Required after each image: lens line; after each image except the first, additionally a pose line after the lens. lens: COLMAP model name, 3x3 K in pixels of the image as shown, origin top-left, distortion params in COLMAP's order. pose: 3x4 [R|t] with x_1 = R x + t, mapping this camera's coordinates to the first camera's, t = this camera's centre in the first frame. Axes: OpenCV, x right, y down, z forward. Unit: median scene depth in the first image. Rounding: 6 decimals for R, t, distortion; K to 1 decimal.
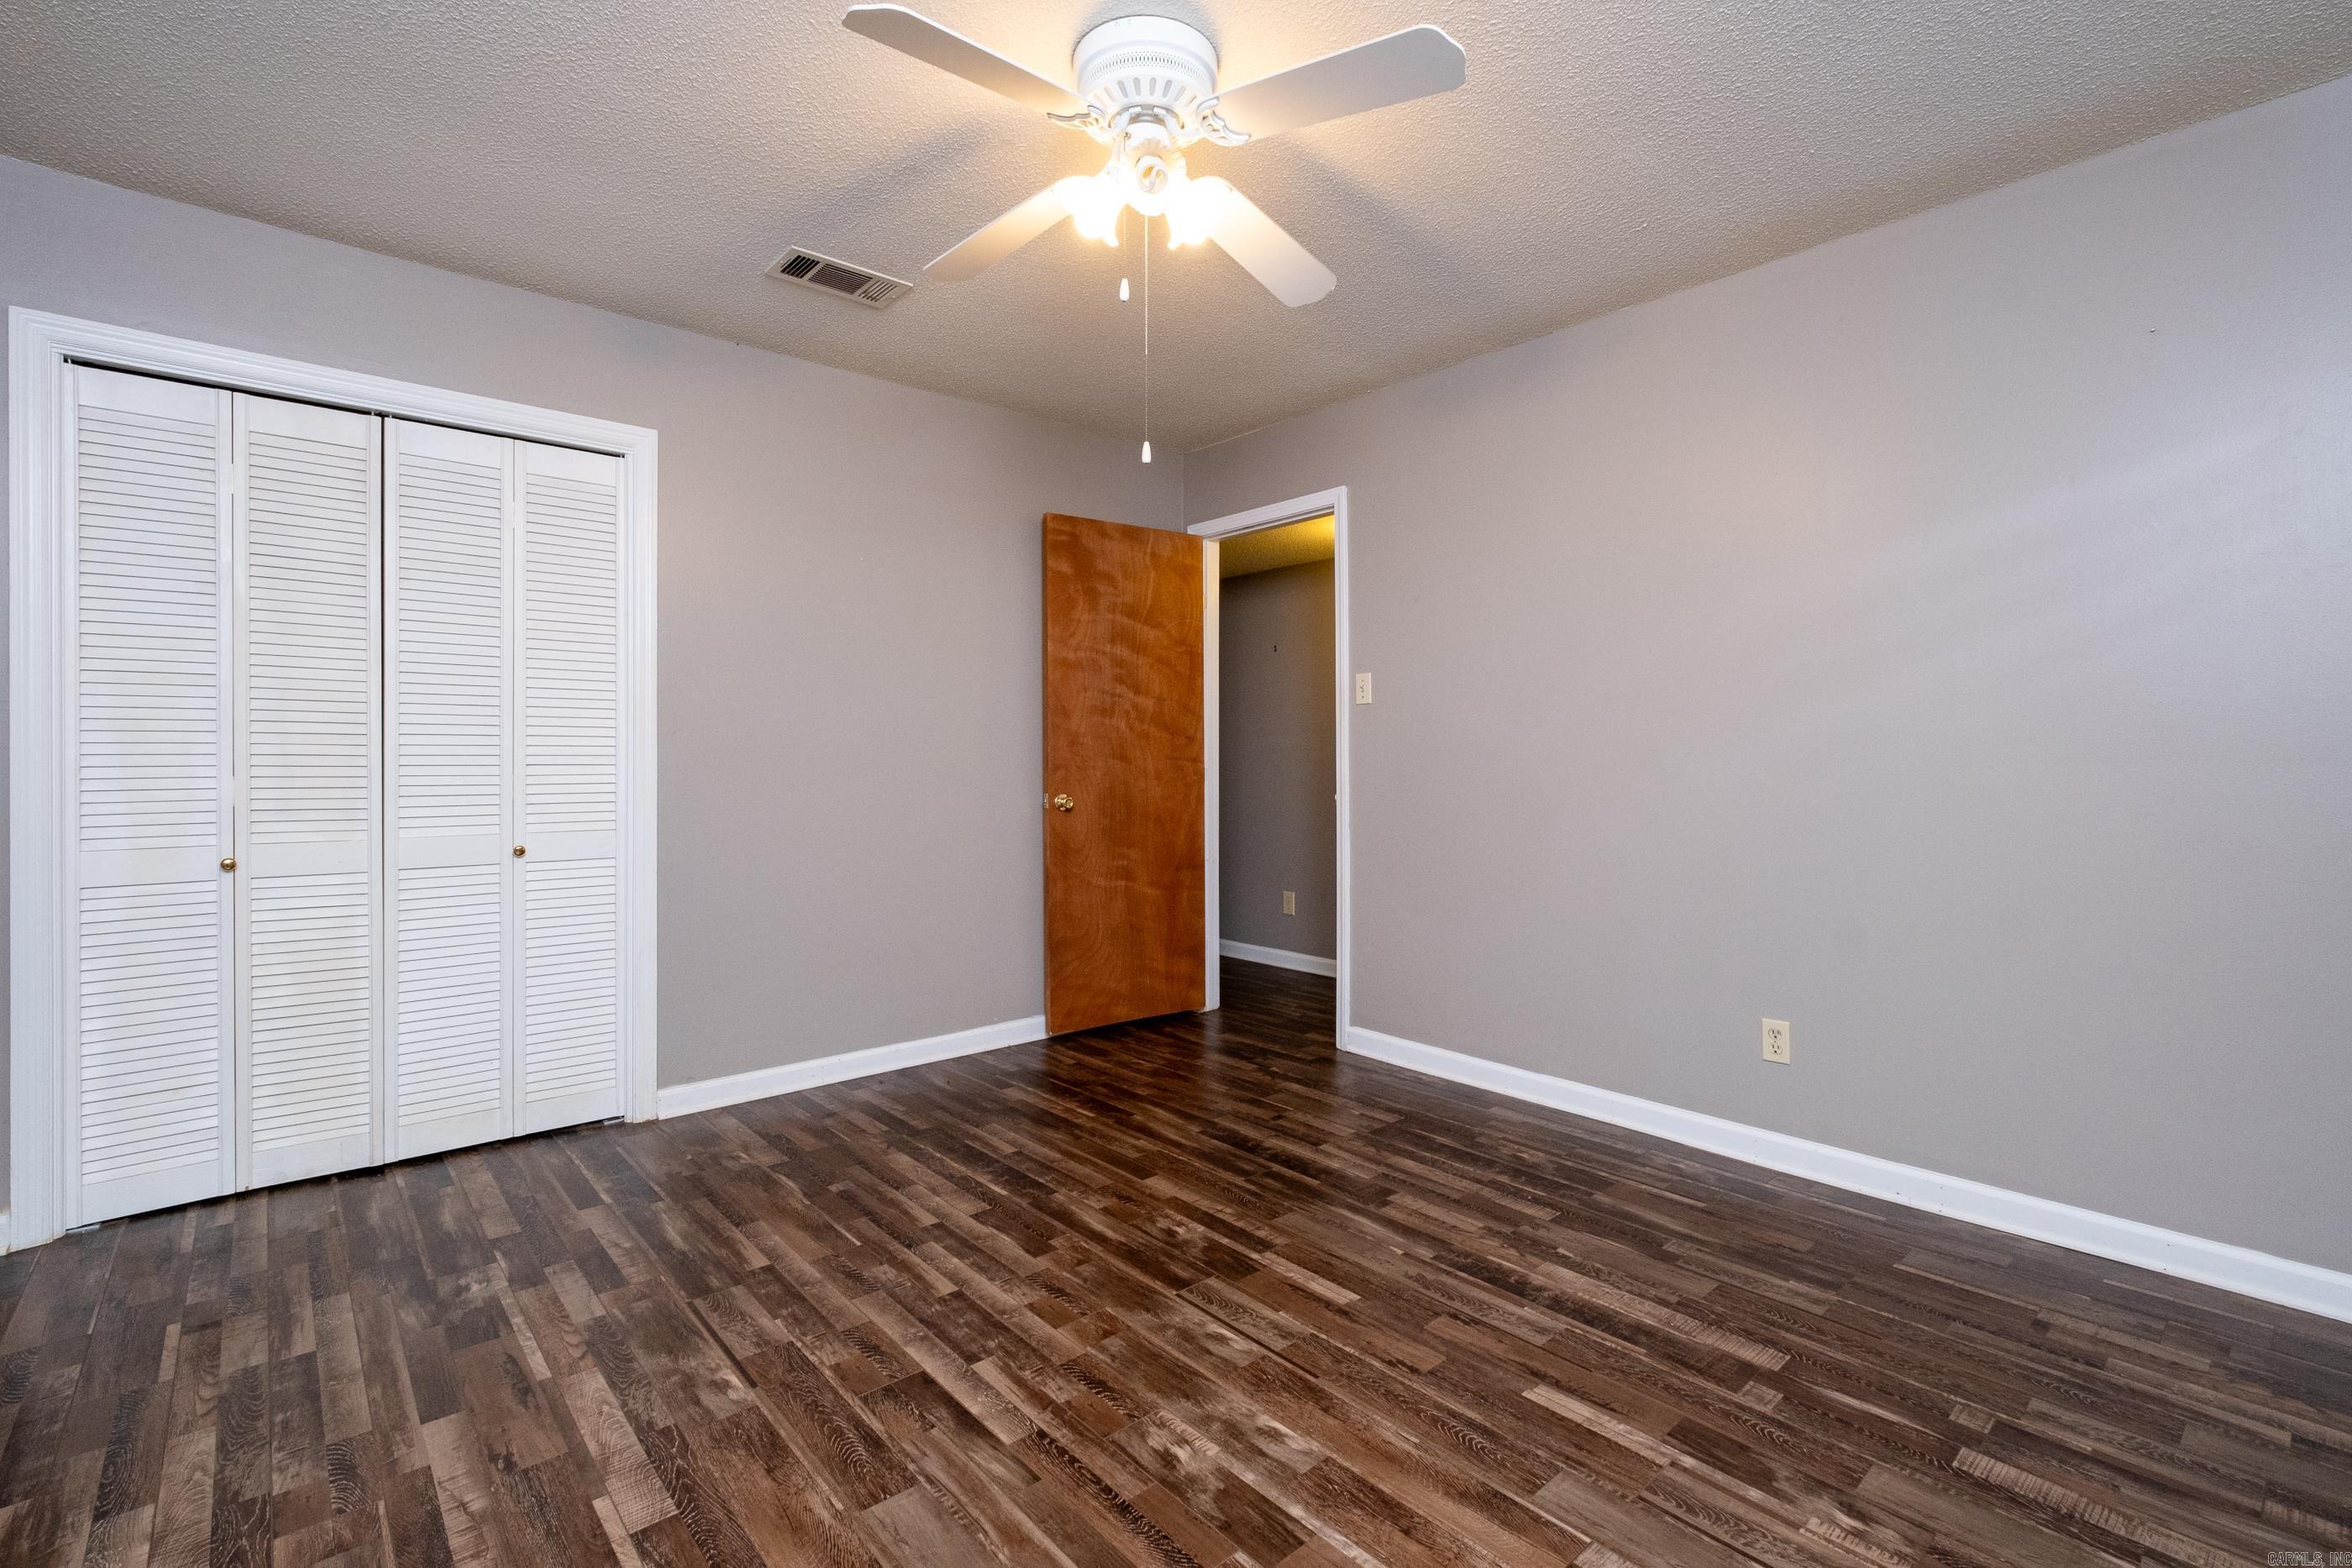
lens RADIAL K [[1038.6, 0, 1173.8], [0, 1038.6, 778.6], [0, 0, 1]] dist [-0.002211, -0.000517]
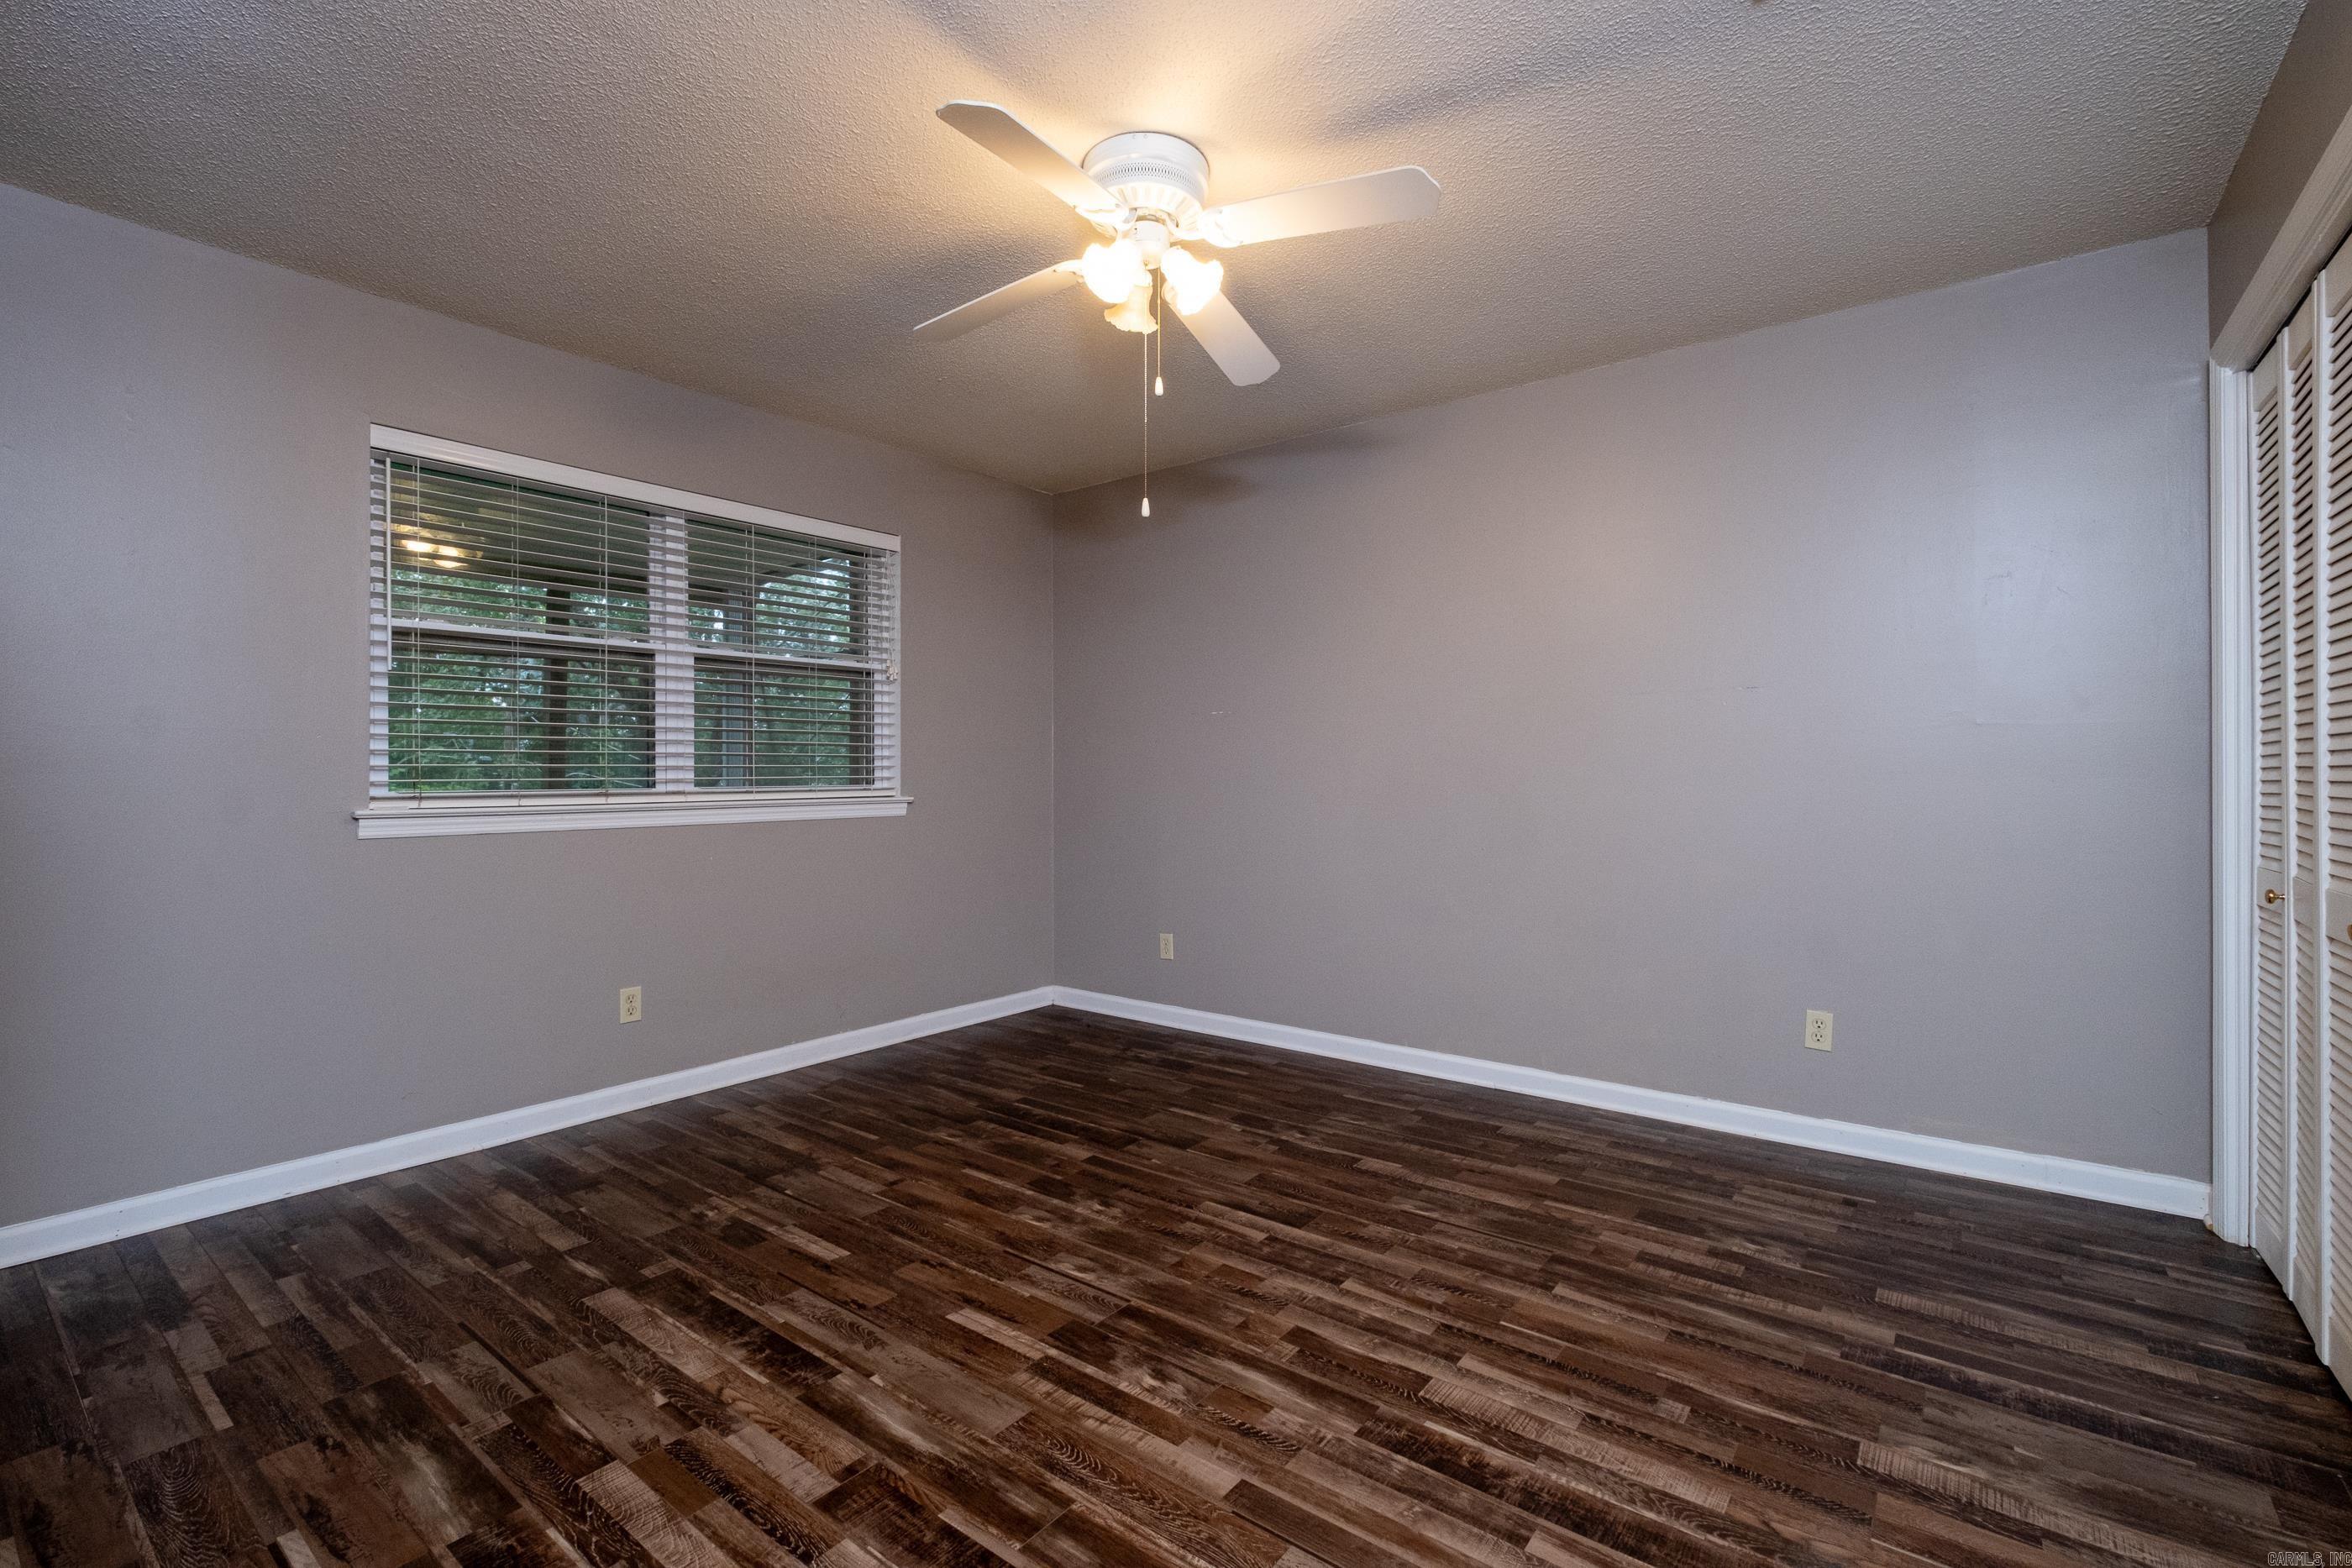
lens RADIAL K [[1038.6, 0, 1173.8], [0, 1038.6, 778.6], [0, 0, 1]] dist [-0.002211, -0.000517]
pose [[-0.980975, 0.002817, -0.194115, 0.152988], [-0.001214, 0.999786, 0.020647, -0.034730], [0.194131, 0.020490, -0.980762, 1.951473]]
